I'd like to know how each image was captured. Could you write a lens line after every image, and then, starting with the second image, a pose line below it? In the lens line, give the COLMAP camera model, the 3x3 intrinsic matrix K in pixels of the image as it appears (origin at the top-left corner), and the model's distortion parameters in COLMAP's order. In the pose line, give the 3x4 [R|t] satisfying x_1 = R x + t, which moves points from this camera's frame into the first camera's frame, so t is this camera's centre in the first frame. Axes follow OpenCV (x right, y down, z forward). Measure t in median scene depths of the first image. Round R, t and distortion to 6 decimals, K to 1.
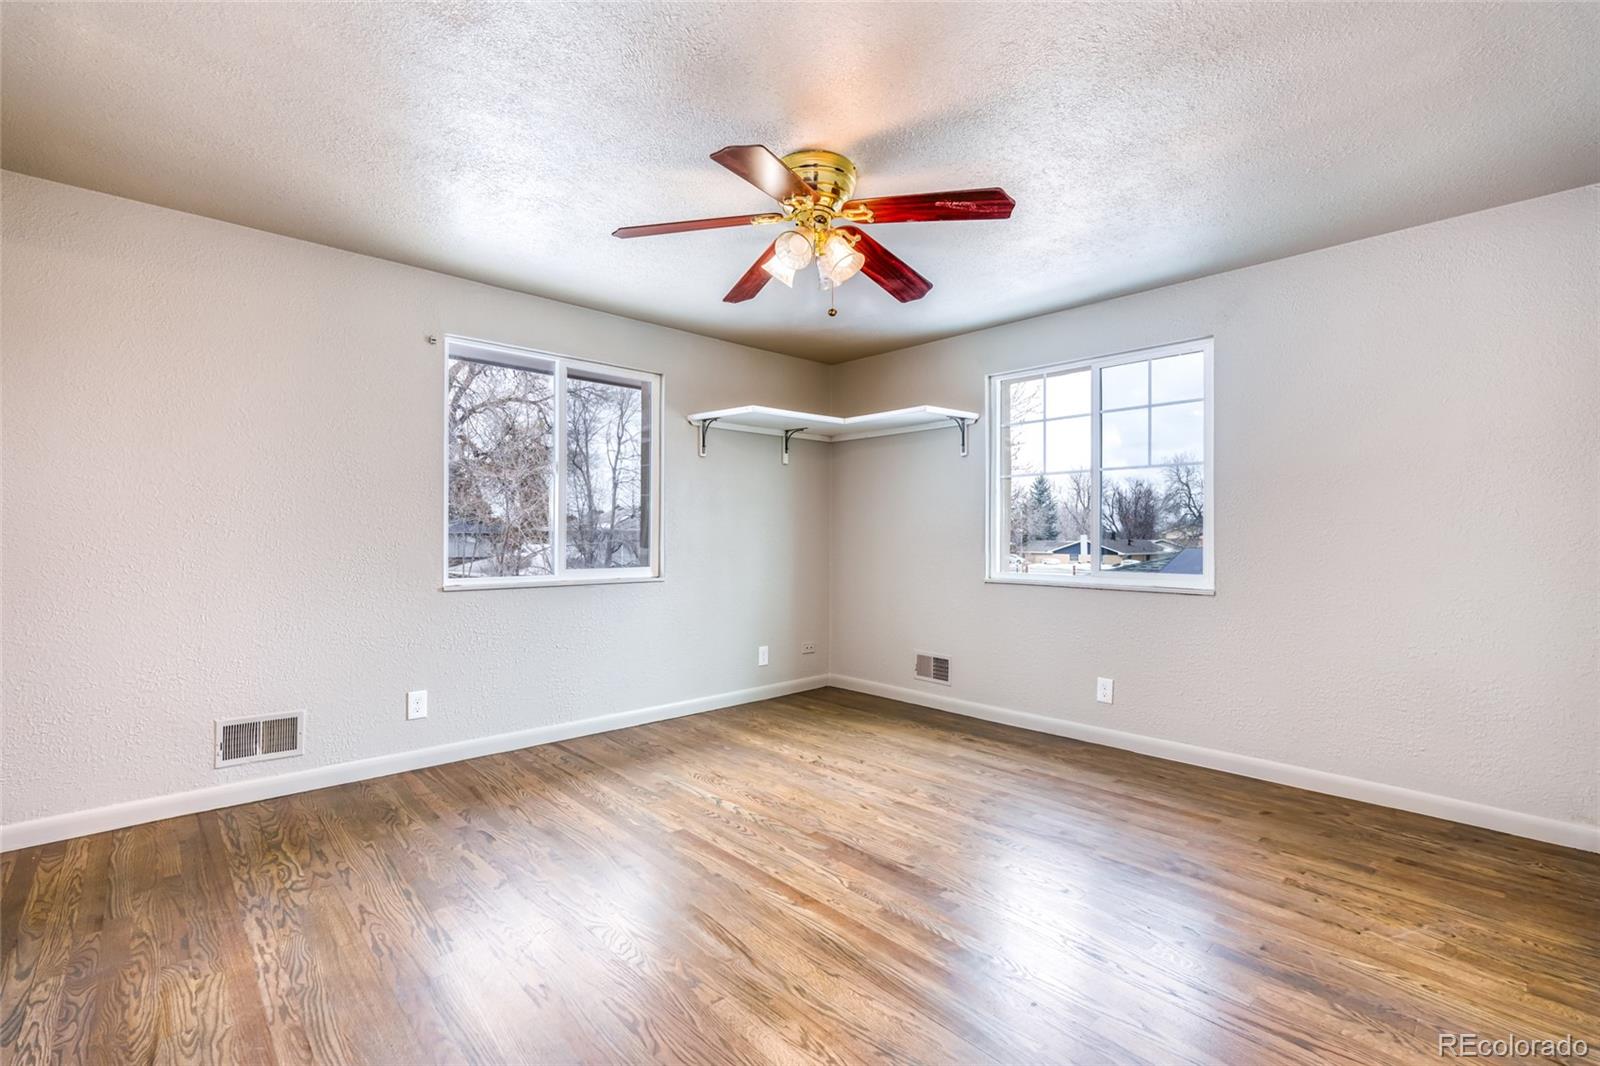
lens RADIAL K [[702.5, 0, 796.5], [0, 702.5, 533.0], [0, 0, 1]] dist [-0.001724, -0.000384]
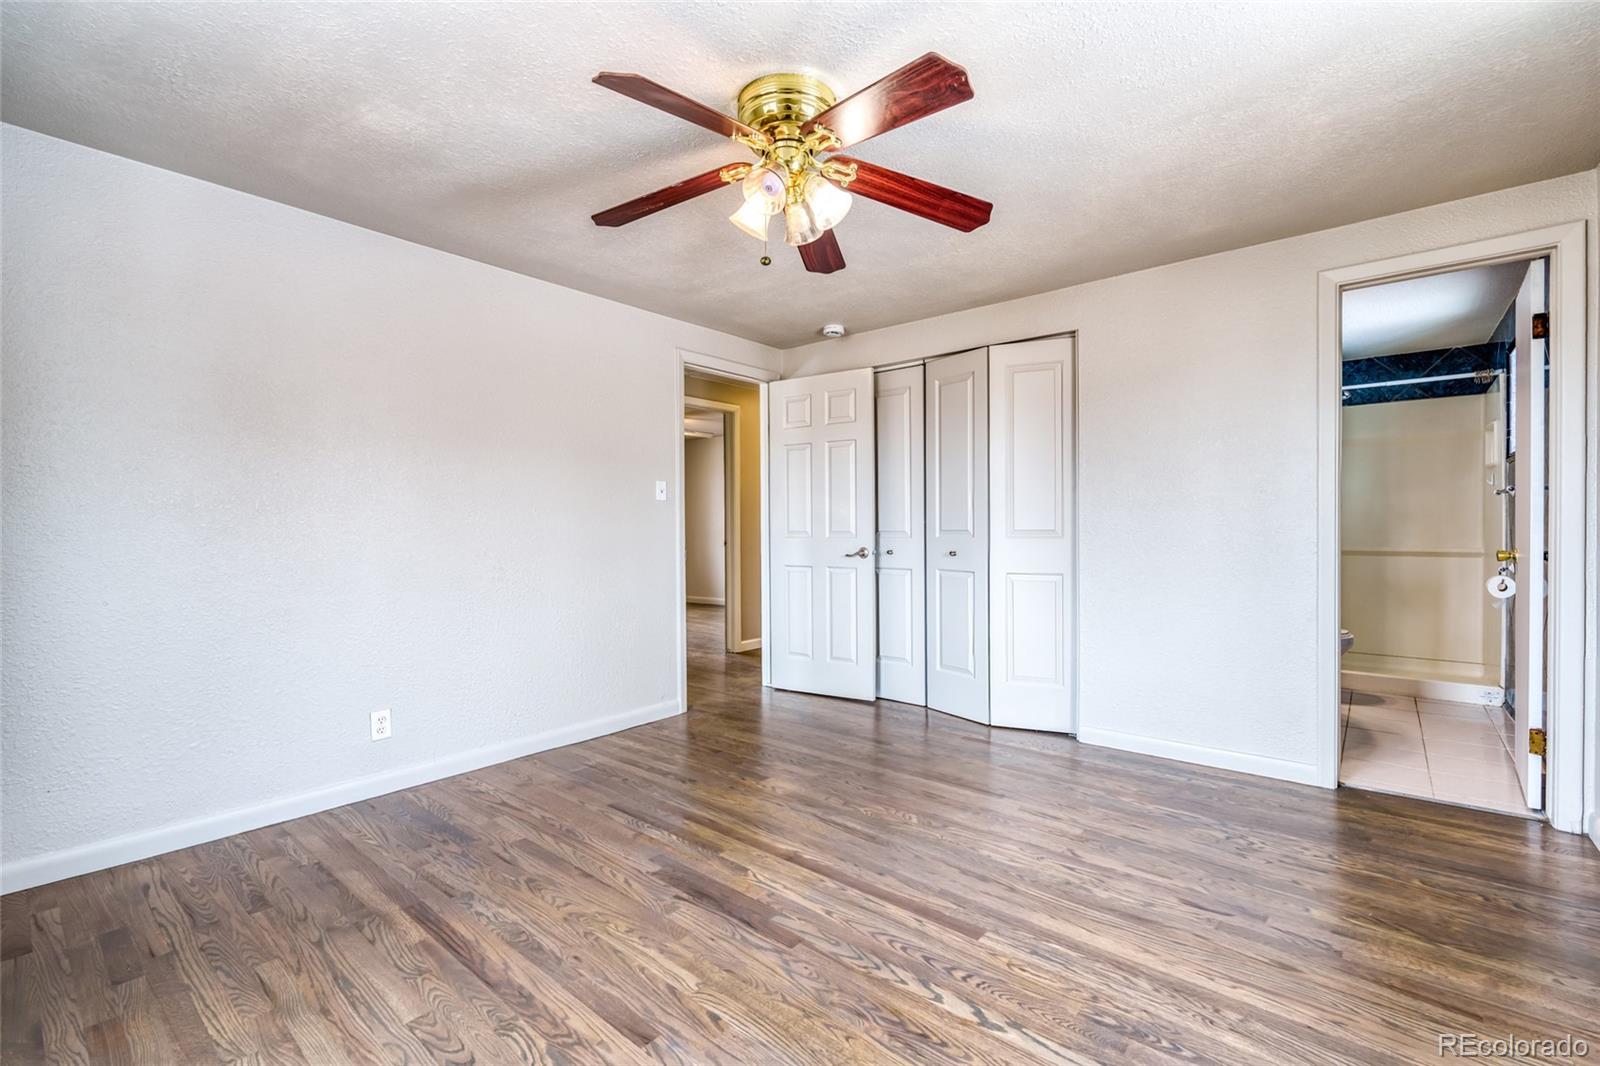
lens RADIAL K [[702.5, 0, 796.5], [0, 702.5, 533.0], [0, 0, 1]] dist [-0.001724, -0.000384]
pose [[-0.992344, 0.000586, -0.123502, 0.116925], [0.000008, 0.999989, 0.004679, 0.006885], [0.123503, 0.004642, -0.992333, 1.819029]]
